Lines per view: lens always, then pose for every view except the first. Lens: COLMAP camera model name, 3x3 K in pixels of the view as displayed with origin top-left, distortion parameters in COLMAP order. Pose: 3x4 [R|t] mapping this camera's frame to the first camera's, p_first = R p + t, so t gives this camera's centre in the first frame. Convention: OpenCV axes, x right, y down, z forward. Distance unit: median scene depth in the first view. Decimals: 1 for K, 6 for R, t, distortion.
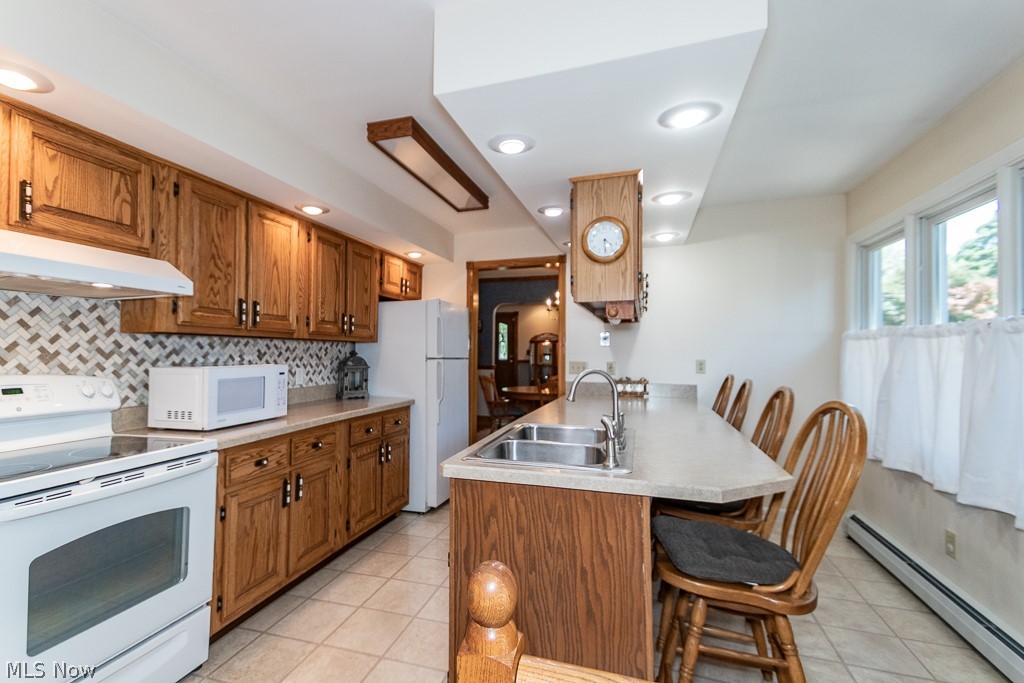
lens RADIAL K [[475.4, 0, 485.8], [0, 475.4, 346.4], [0, 0, 1]] dist [0.055055, -0.000966]
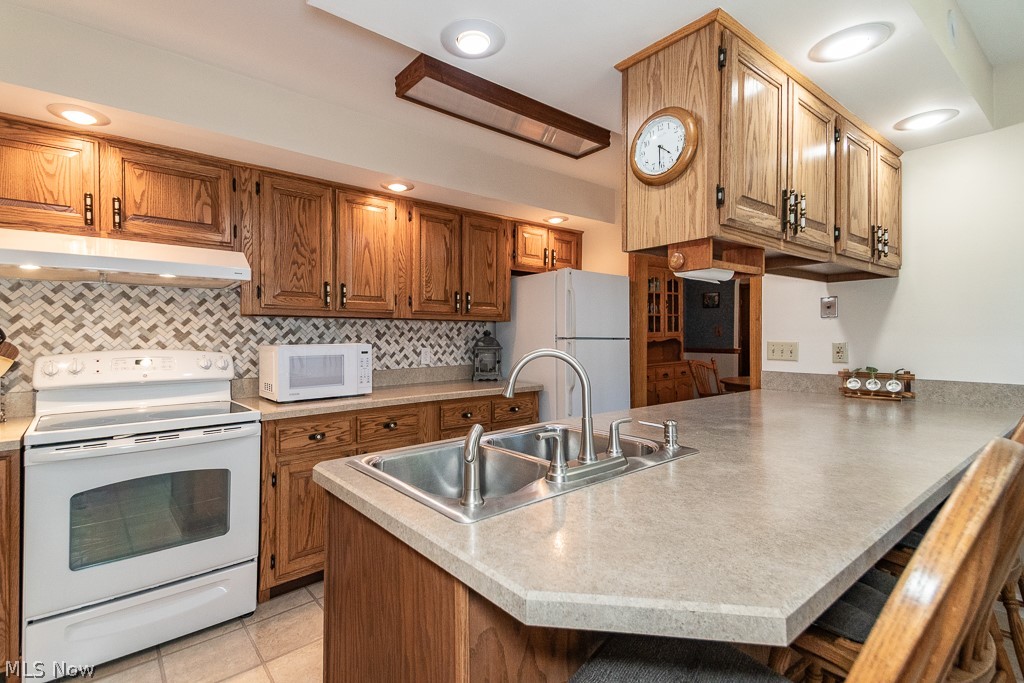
lens RADIAL K [[475.4, 0, 510.1], [0, 475.4, 339.6], [0, 0, 1]] dist [0.055055, -0.000966]
pose [[0.830732, -0.003323, -0.556663, 0.435188], [0.014733, 0.999763, 0.016019, 0.018900], [0.556478, -0.021509, 0.830584, 0.352308]]
